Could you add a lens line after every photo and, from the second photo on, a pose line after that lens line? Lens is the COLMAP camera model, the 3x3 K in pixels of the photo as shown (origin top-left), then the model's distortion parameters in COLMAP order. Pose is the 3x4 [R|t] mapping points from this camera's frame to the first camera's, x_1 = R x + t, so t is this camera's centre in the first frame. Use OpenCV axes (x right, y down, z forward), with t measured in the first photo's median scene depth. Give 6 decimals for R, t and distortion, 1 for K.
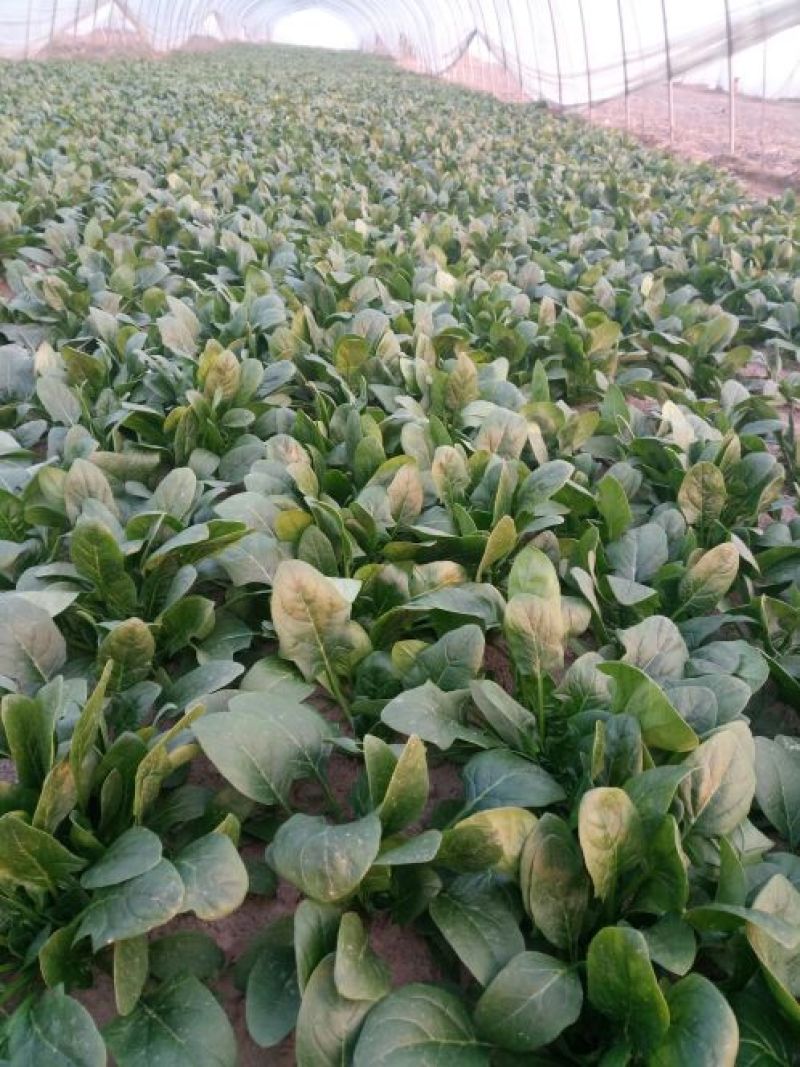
lens RADIAL K [[811.2, 0, 400.0], [0, 811.2, 533.5], [0, 0, 1]] dist [-0.024526, 0.039704]
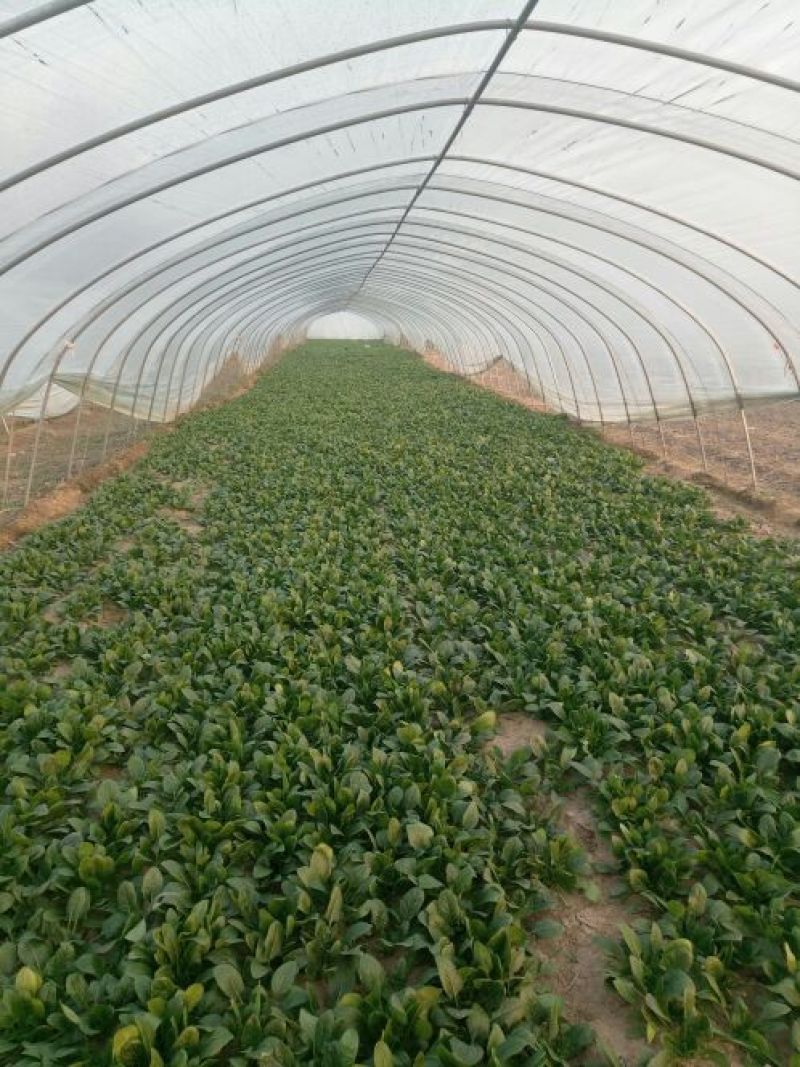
lens RADIAL K [[811.2, 0, 400.0], [0, 811.2, 533.5], [0, 0, 1]] dist [-0.024526, 0.039704]
pose [[0.997709, -0.063839, -0.022371, -0.440458], [0.054922, 0.957536, -0.283034, 0.152333], [0.039489, 0.281157, 0.958849, -1.409569]]
